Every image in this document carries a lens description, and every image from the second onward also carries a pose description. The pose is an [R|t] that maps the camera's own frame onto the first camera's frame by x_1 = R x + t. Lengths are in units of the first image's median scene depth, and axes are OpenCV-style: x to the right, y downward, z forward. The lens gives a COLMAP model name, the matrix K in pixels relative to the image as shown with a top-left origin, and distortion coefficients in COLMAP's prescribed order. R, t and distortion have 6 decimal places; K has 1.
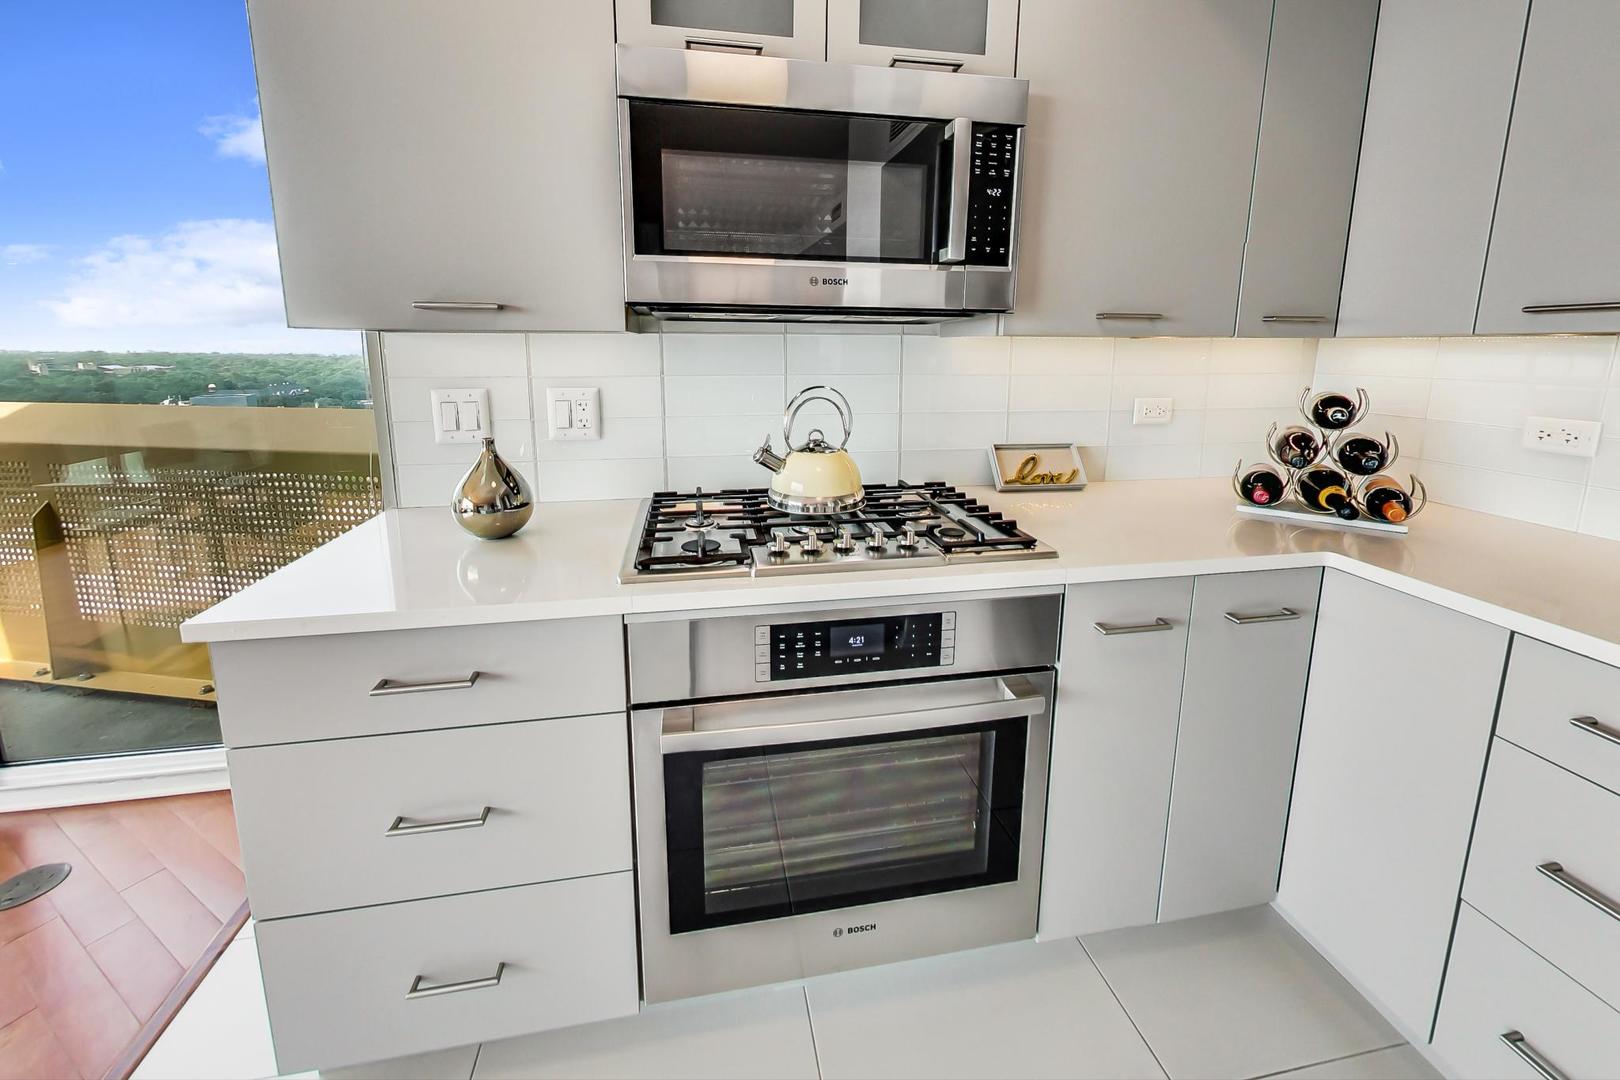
lens RADIAL K [[623.3, 0, 807.1], [0, 623.3, 454.2], [0, 0, 1]] dist [-0.000596, 0.000040]
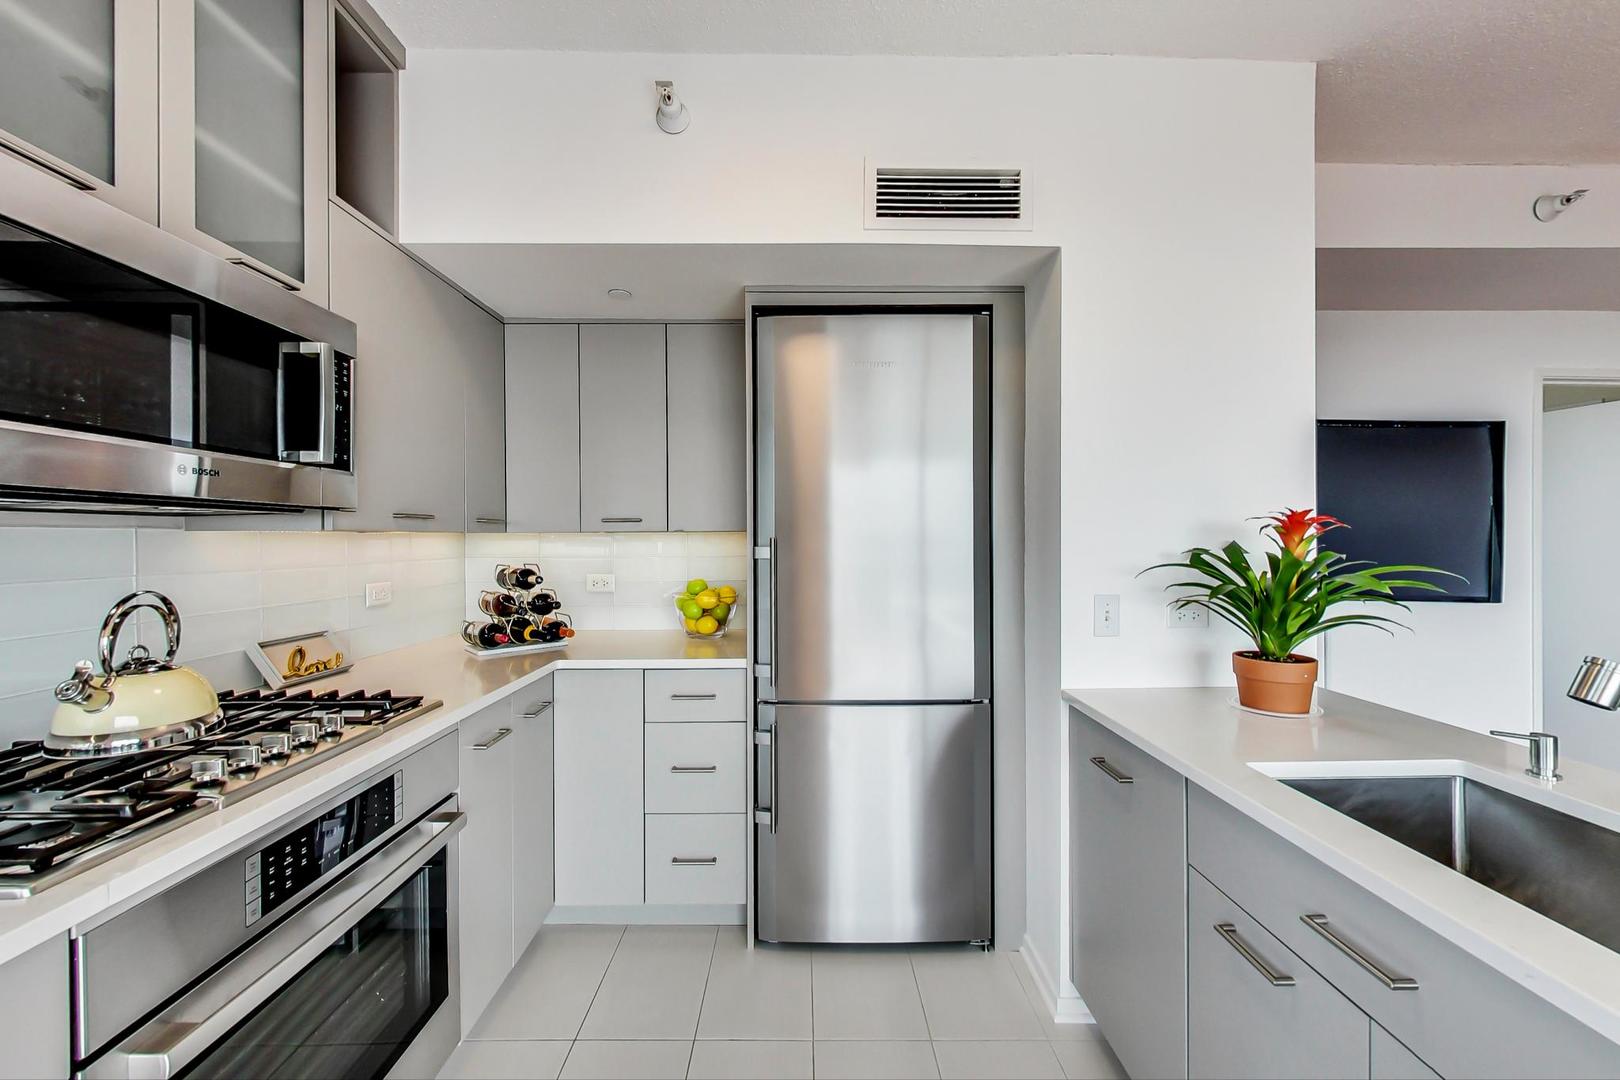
lens RADIAL K [[630.3, 0, 810.0], [0, 630.3, 540.0], [0, 0, 1]] dist [0.000274, -0.000026]
pose [[0.170413, -0.007689, 0.985343, -0.647320], [0.170289, 0.985154, -0.021764, -0.007988], [-0.970547, 0.171502, 0.169192, 0.006913]]
